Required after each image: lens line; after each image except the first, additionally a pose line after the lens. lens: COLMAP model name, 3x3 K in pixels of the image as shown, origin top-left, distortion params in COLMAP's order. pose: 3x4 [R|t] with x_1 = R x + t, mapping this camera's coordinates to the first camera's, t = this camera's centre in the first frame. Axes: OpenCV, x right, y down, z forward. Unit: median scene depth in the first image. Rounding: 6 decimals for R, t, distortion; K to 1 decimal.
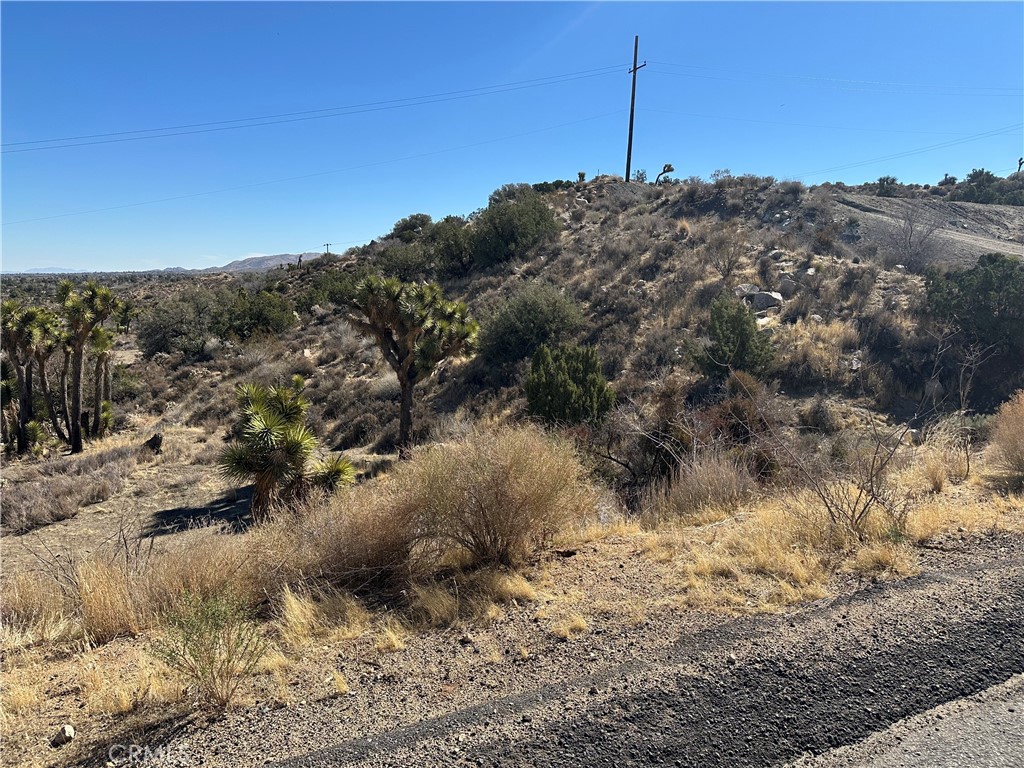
lens RADIAL K [[718.7, 0, 520.7], [0, 718.7, 382.2], [0, 0, 1]] dist [0.040923, -0.040816]
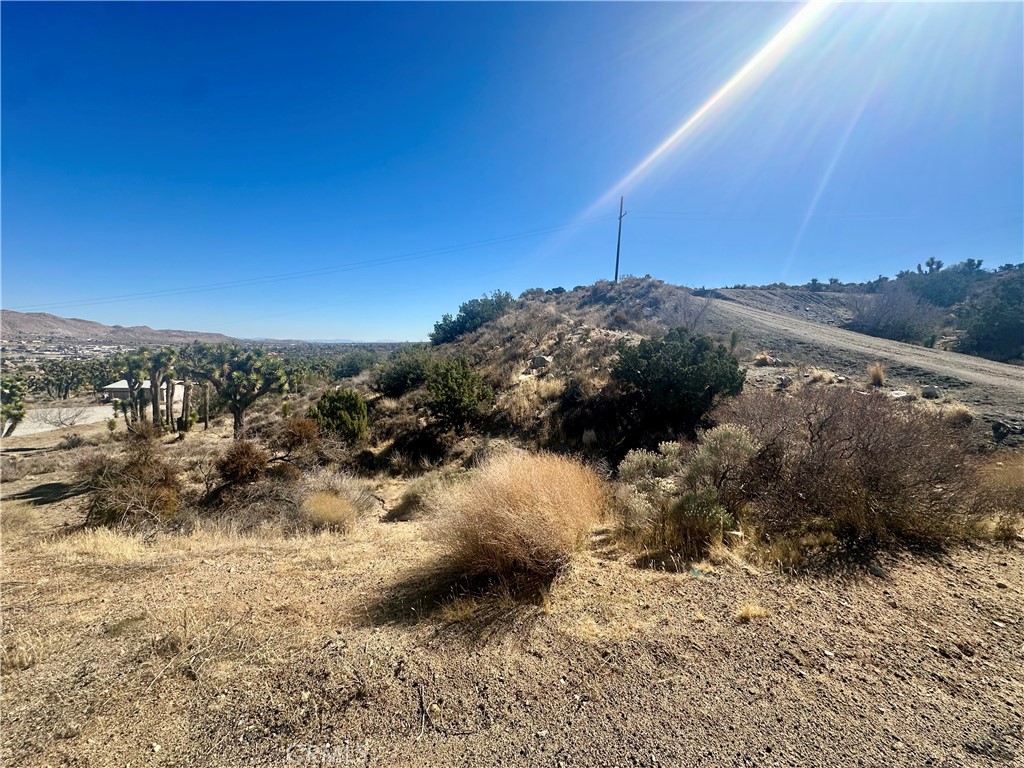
lens RADIAL K [[408.5, 0, 518.9], [0, 408.5, 381.8], [0, 0, 1]] dist [-0.002415, 0.001966]
pose [[0.963581, 0.029750, -0.265756, 0.191859], [-0.044195, 0.997843, -0.048538, -0.013491], [0.263739, 0.058515, 0.962818, 0.089675]]
